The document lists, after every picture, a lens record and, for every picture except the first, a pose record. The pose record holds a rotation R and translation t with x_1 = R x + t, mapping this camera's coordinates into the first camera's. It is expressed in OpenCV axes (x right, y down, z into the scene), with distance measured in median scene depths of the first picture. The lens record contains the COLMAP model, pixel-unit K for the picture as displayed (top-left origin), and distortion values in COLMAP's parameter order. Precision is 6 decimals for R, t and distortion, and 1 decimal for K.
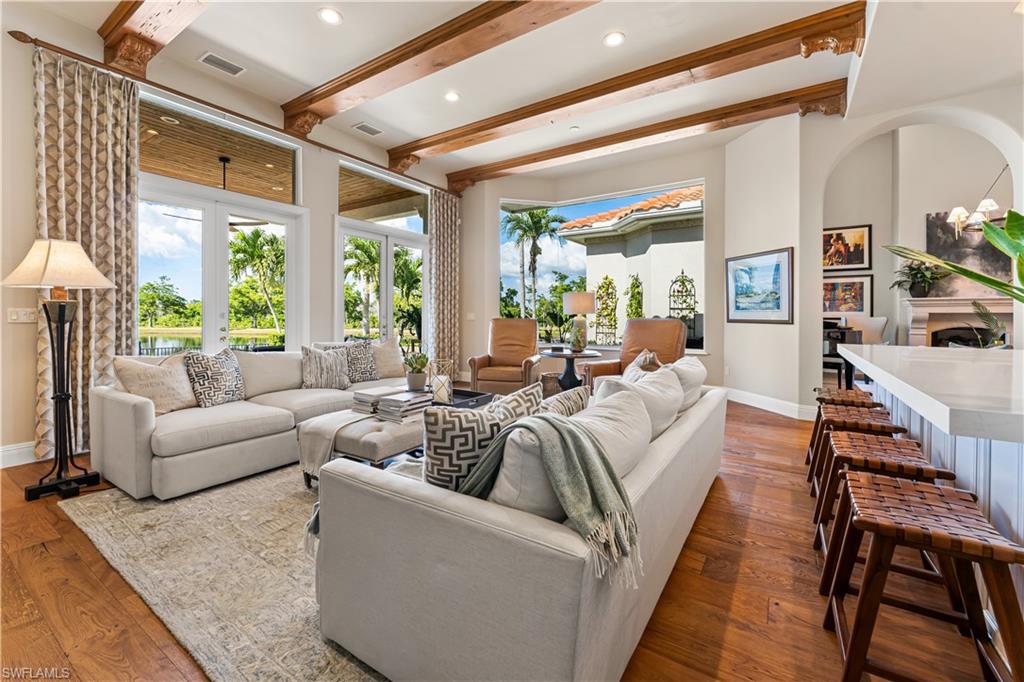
lens RADIAL K [[428.7, 0, 510.5], [0, 428.7, 318.7], [0, 0, 1]] dist [0.000476, -0.000028]
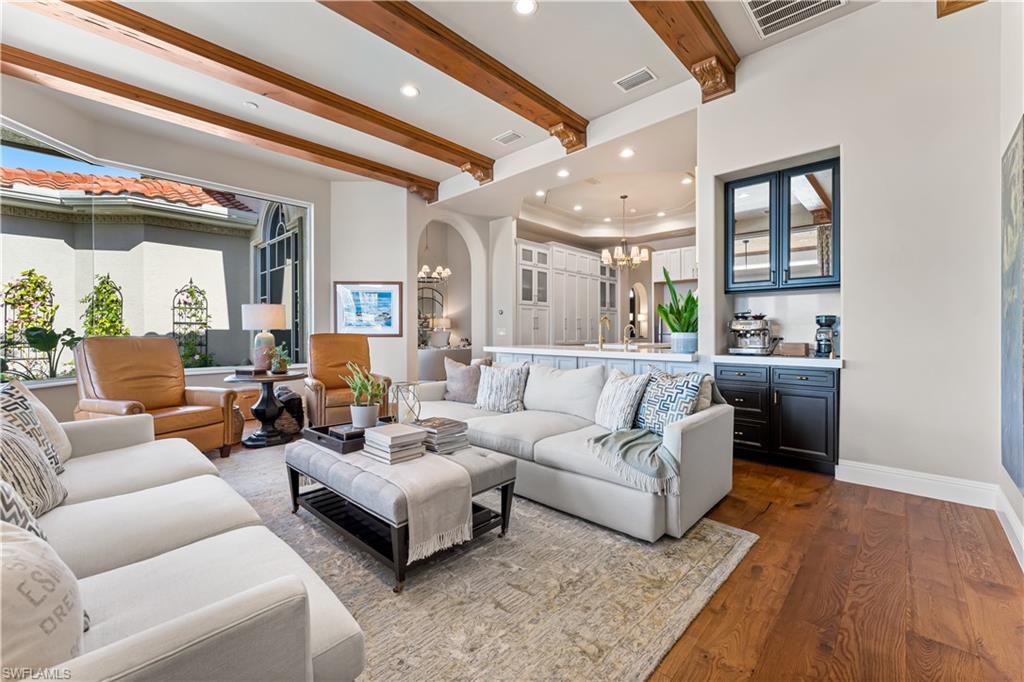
lens RADIAL K [[417.0, 0, 509.0], [0, 417.0, 335.5], [0, 0, 1]] dist [0.001339, 0.000077]
pose [[0.172407, -0.012500, 0.984947, -0.333977], [0.008571, 0.999901, 0.011190, -0.002639], [-0.984989, 0.006512, 0.172497, 0.222464]]
